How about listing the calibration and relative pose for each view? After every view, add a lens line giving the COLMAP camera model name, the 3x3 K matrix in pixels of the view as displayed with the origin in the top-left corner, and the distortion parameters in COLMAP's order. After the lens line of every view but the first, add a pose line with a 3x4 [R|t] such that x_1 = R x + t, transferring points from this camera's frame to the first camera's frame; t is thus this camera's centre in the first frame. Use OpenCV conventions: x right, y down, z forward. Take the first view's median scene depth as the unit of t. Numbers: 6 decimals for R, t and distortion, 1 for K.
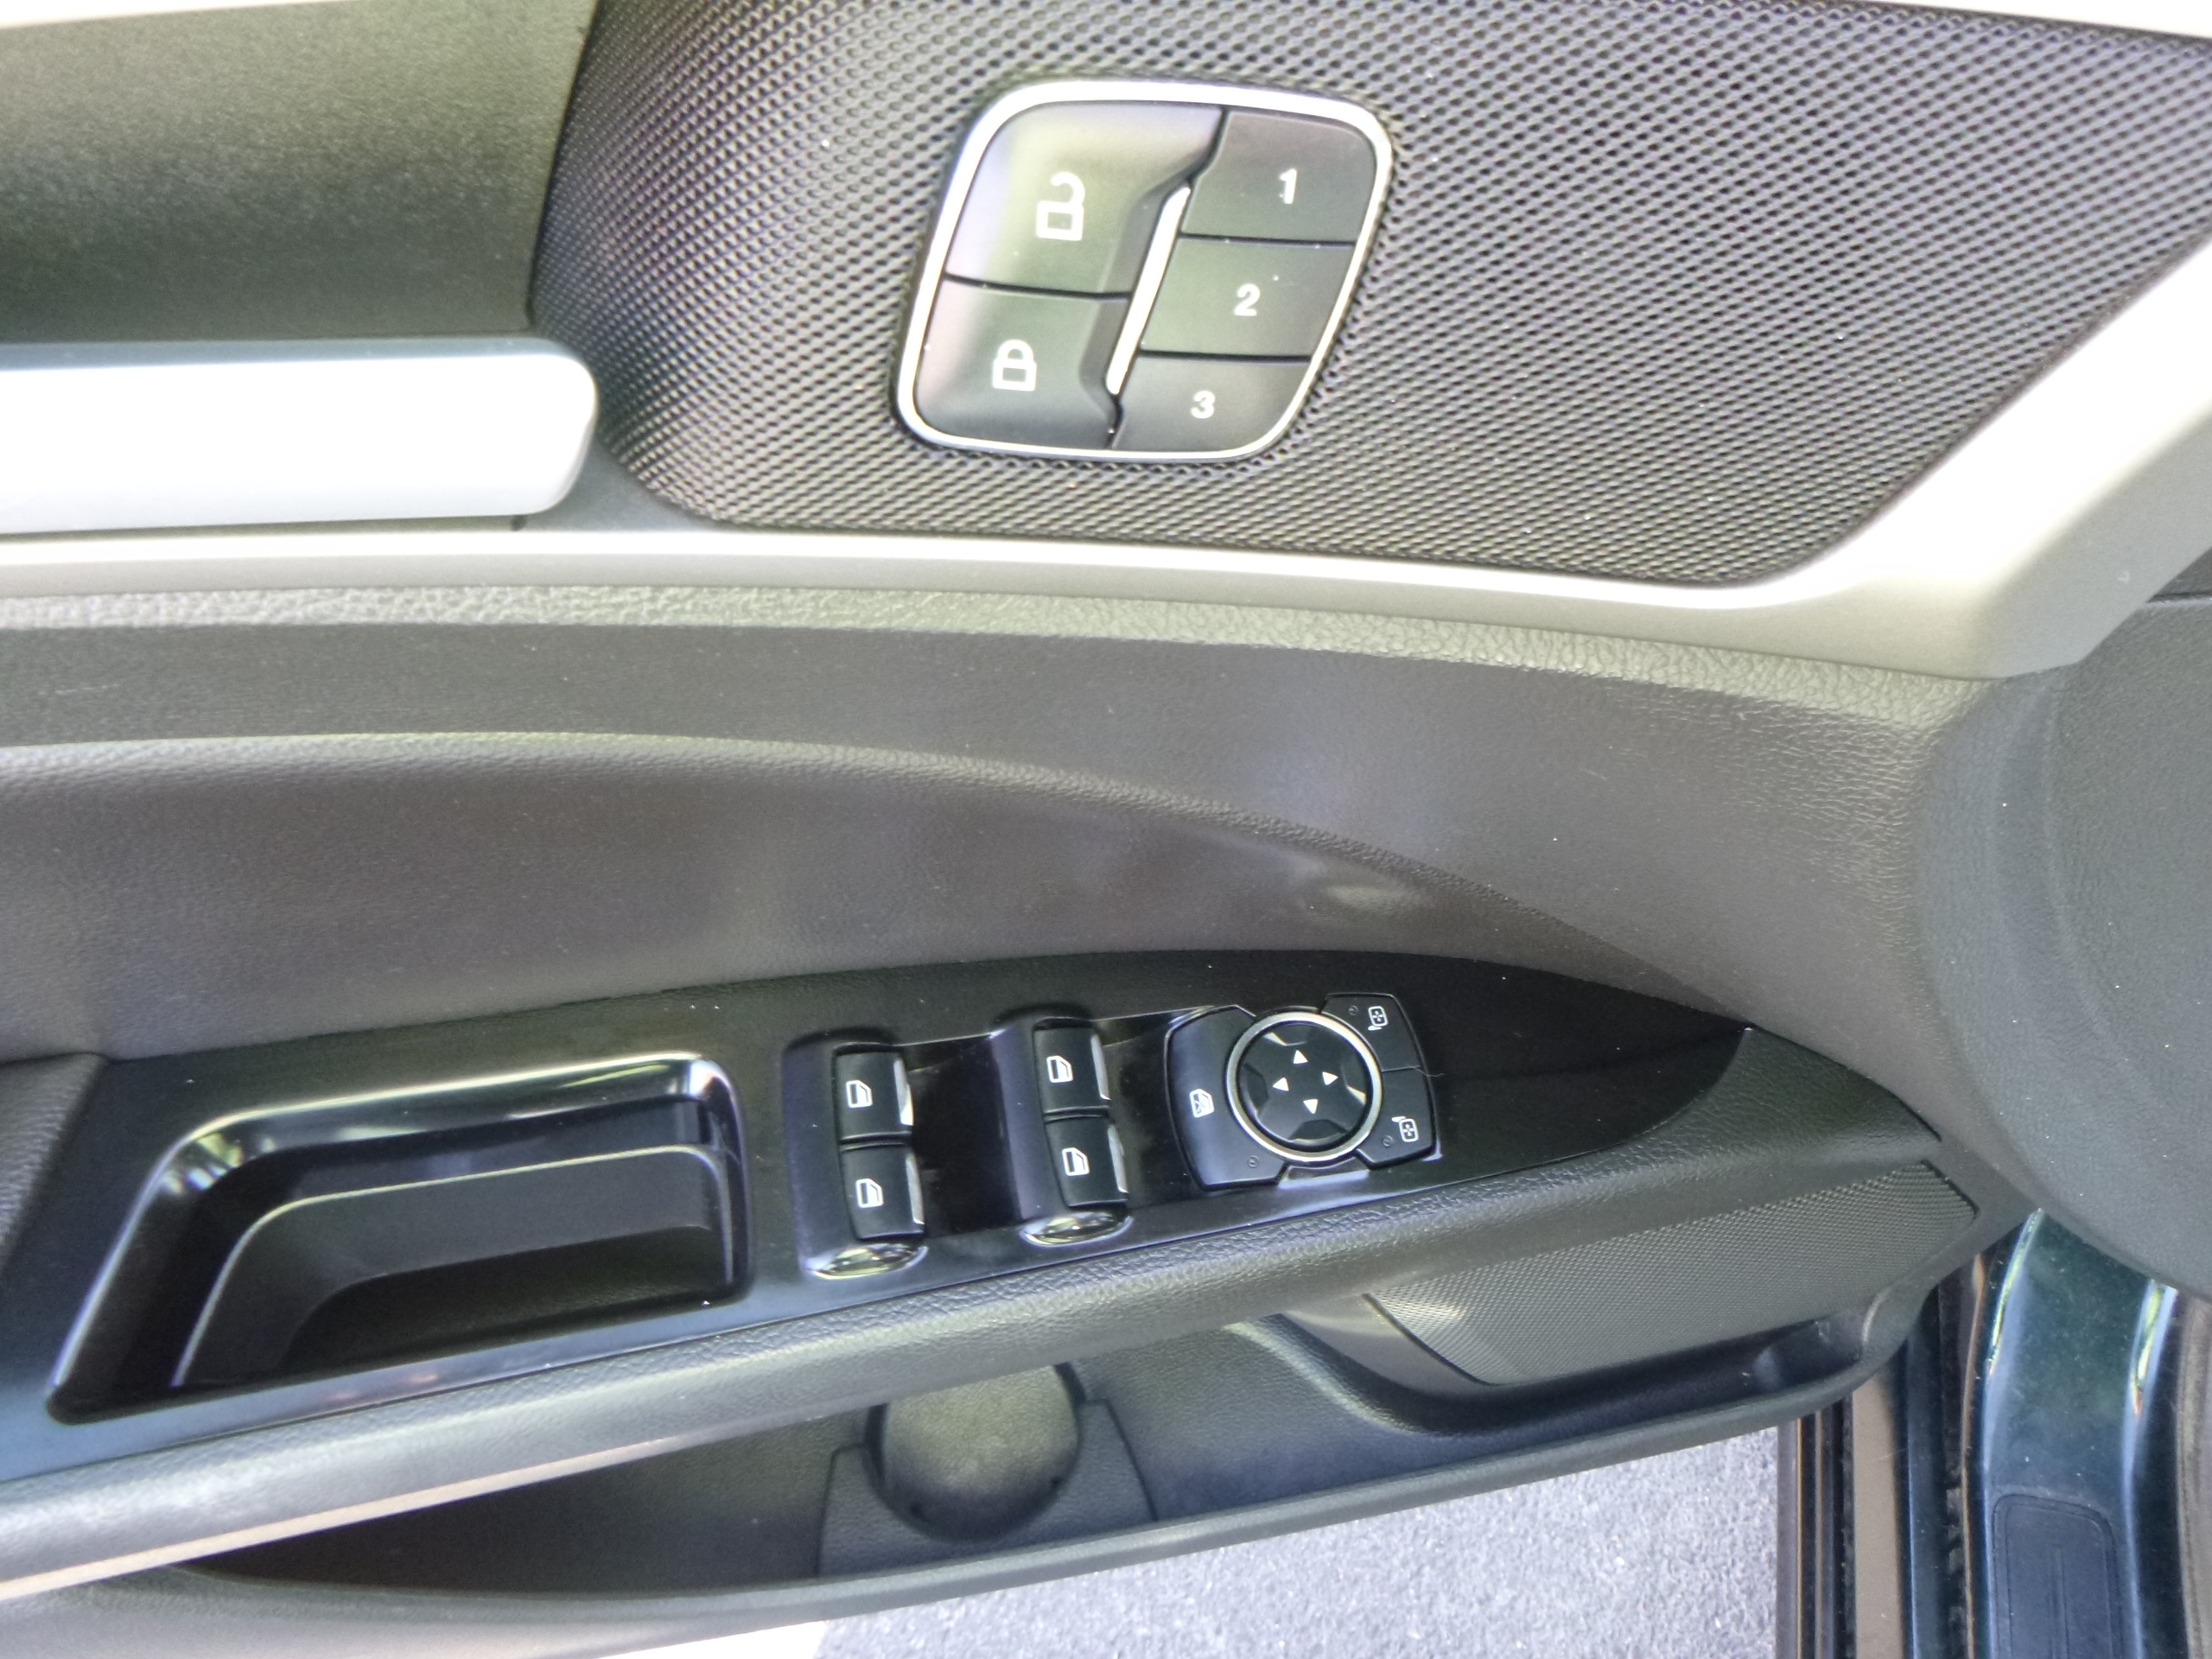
lens RADIAL K [[1647.1, 0, 1136.1], [0, 1647.1, 841.1], [0, 0, 1]] dist [-0.022138, 0.000826]
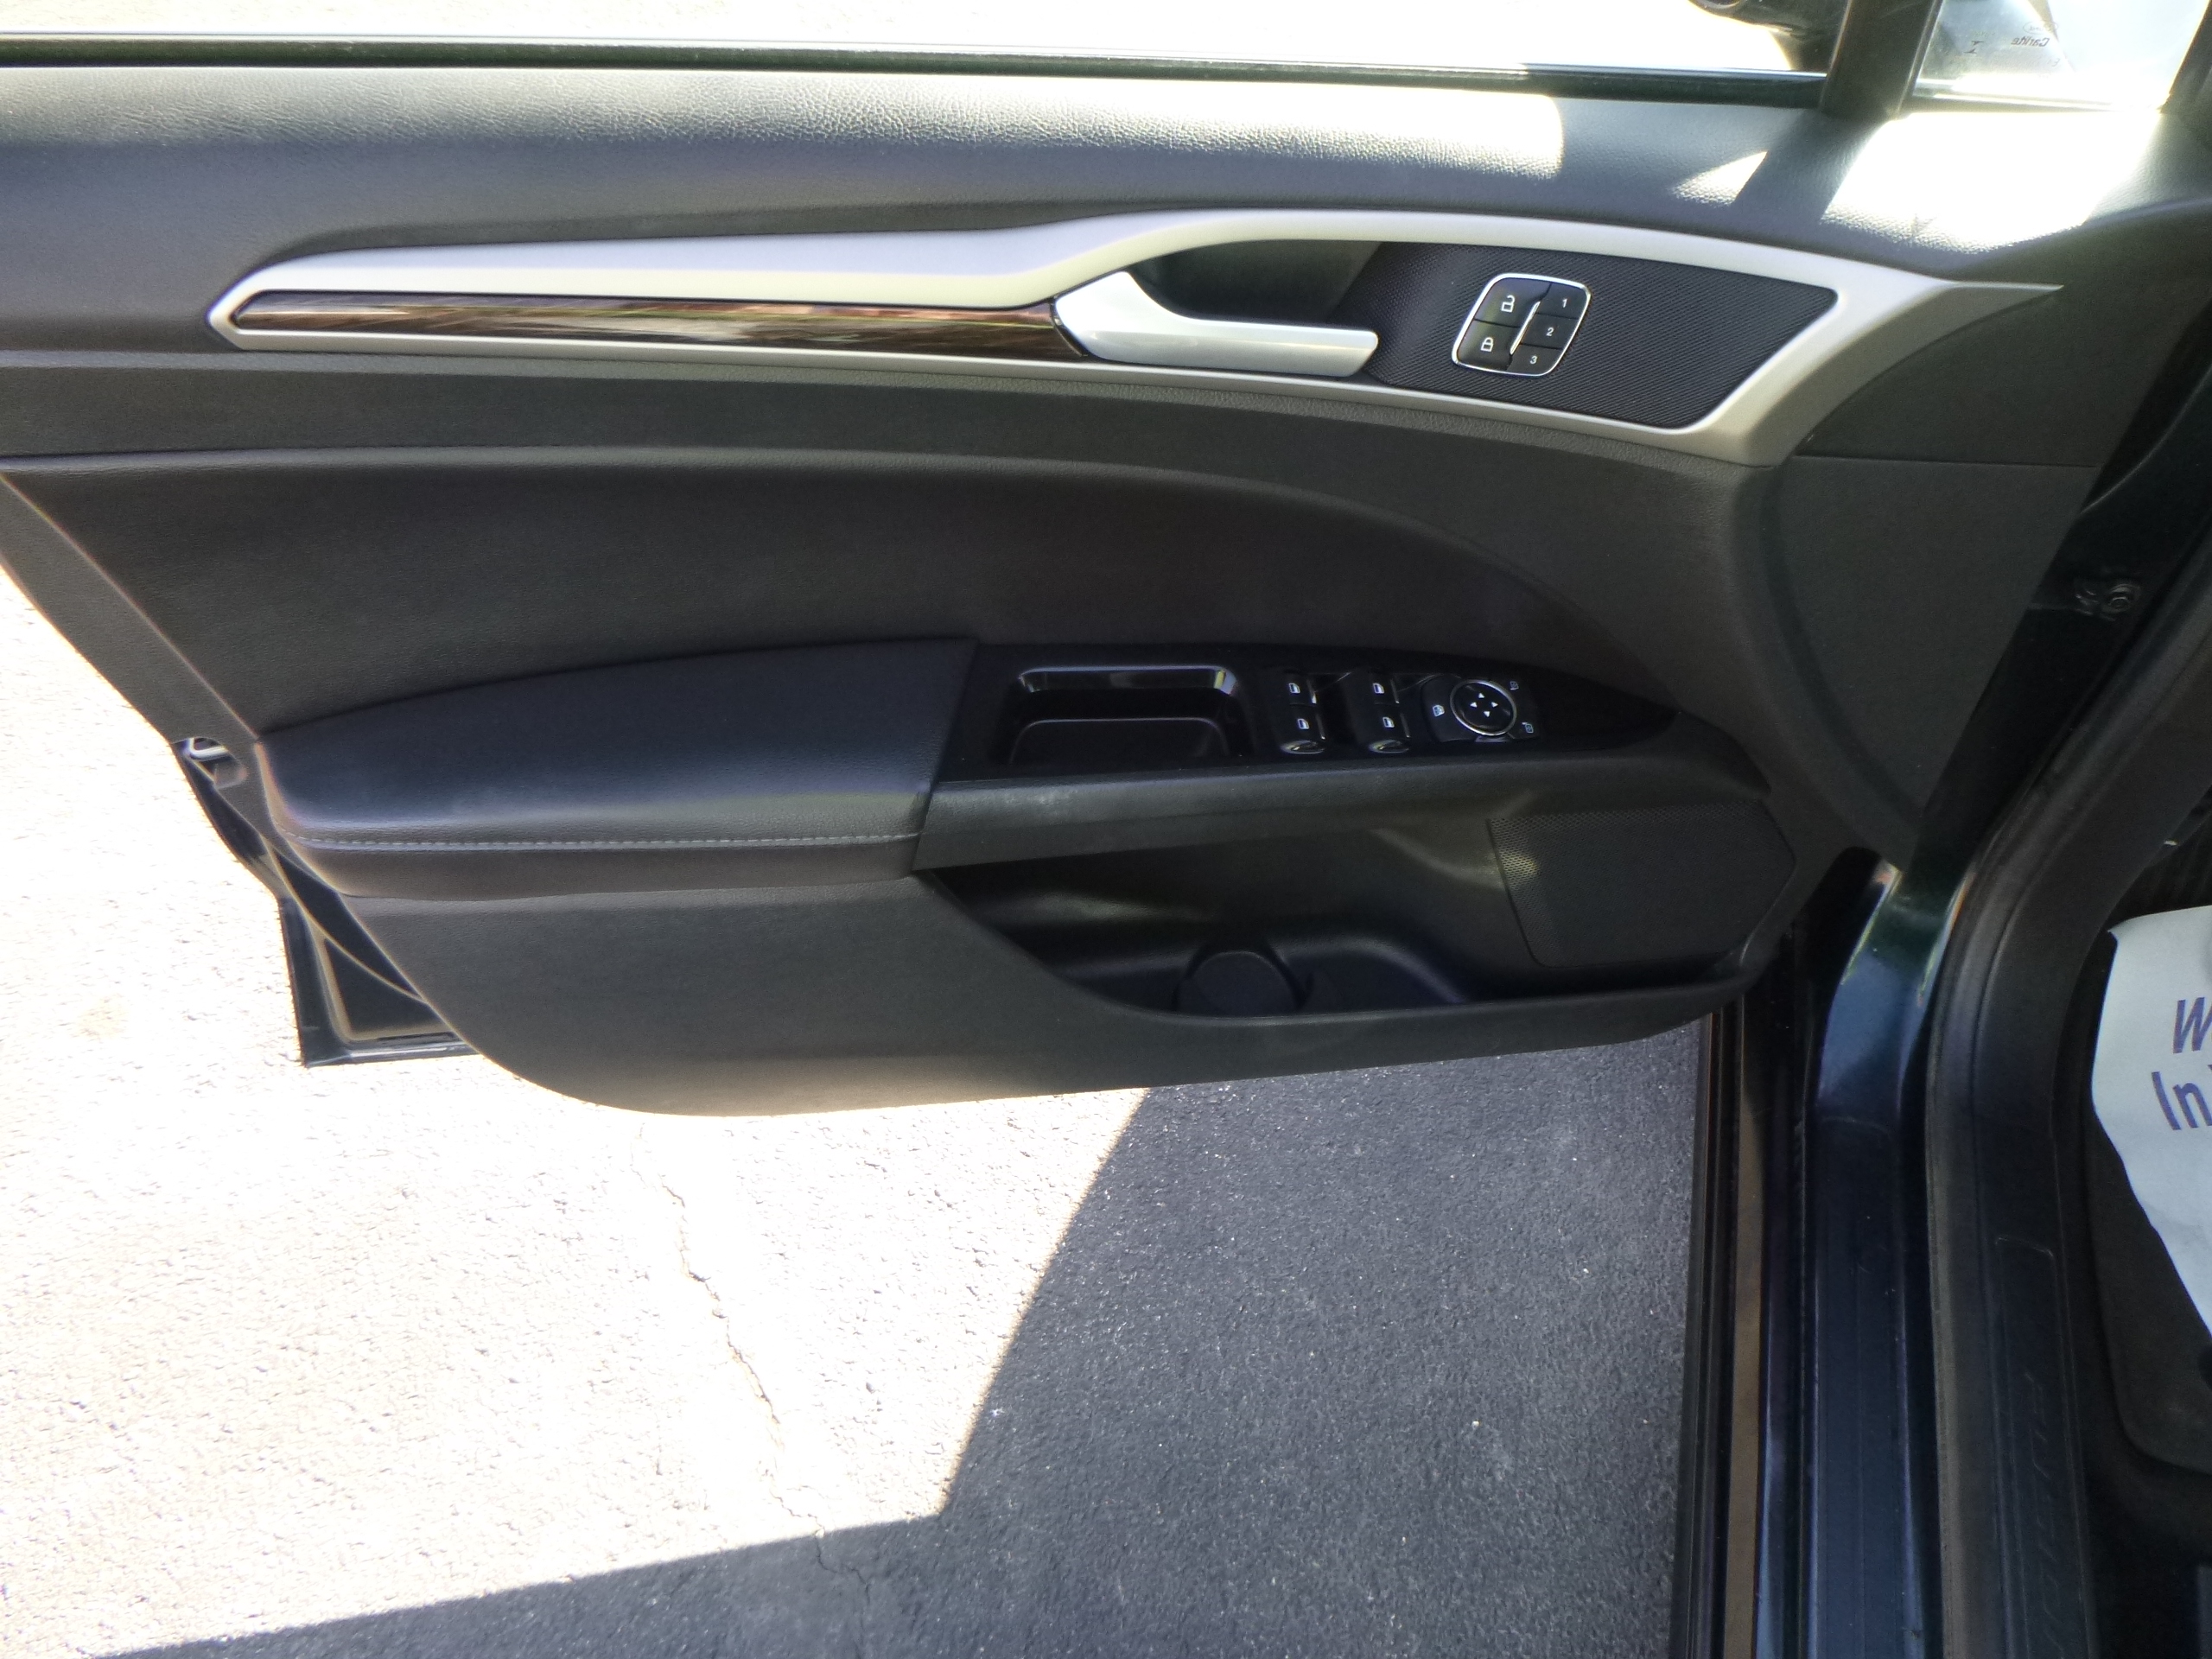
lens RADIAL K [[1647.1, 0, 1136.1], [0, 1647.1, 841.1], [0, 0, 1]] dist [-0.022138, 0.000826]
pose [[0.997715, 0.061880, 0.027125, -0.420858], [-0.058950, 0.993436, -0.098025, 0.579779], [-0.033013, 0.096202, 0.994814, -1.201111]]
